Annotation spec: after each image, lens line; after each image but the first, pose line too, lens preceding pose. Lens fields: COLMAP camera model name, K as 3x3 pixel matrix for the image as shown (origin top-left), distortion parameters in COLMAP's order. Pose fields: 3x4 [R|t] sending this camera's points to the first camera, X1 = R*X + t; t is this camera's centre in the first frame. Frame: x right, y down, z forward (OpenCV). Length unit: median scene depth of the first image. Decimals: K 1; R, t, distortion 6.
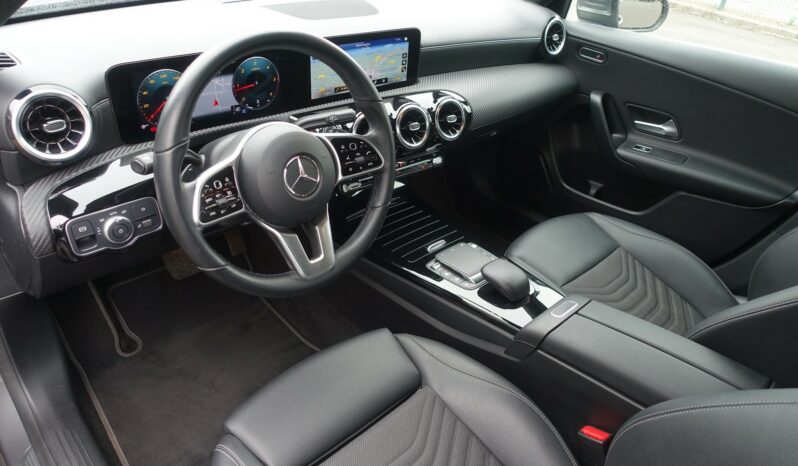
lens RADIAL K [[544.8, 0, 399.0], [0, 544.8, 233.0], [0, 0, 1]] dist [-0.004021, 0.000290]
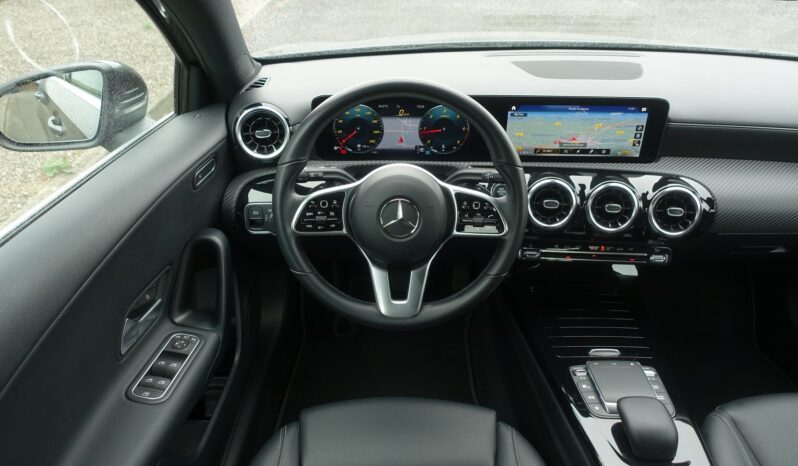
lens RADIAL K [[544.8, 0, 399.0], [0, 544.8, 233.0], [0, 0, 1]] dist [-0.004021, 0.000290]
pose [[0.720552, 0.268394, -0.639351, 0.320945], [-0.325418, 0.945095, 0.029995, -0.070987], [0.612298, 0.186443, 0.768329, 0.139364]]
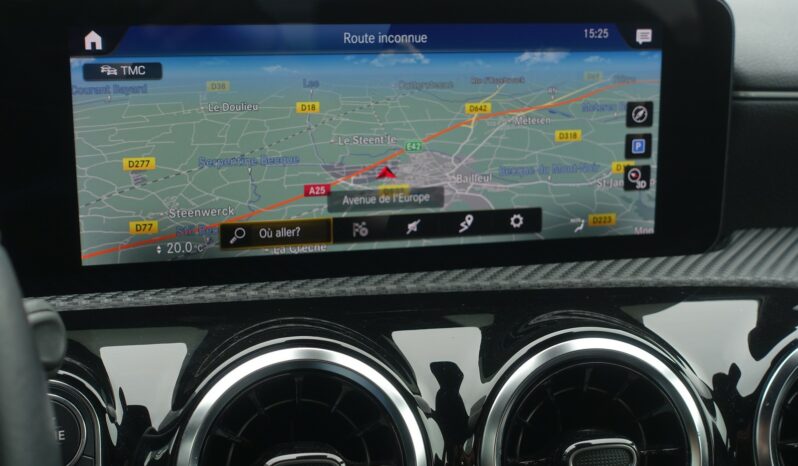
lens RADIAL K [[1116.6, 0, 399.0], [0, 1116.6, 233.0], [0, 0, 1]] dist [-0.090045, 0.028977]
pose [[0.877975, 0.038640, -0.477144, 0.130889], [-0.199598, 0.935511, -0.291513, -0.137463], [0.435110, 0.351178, 0.829068, 0.609069]]
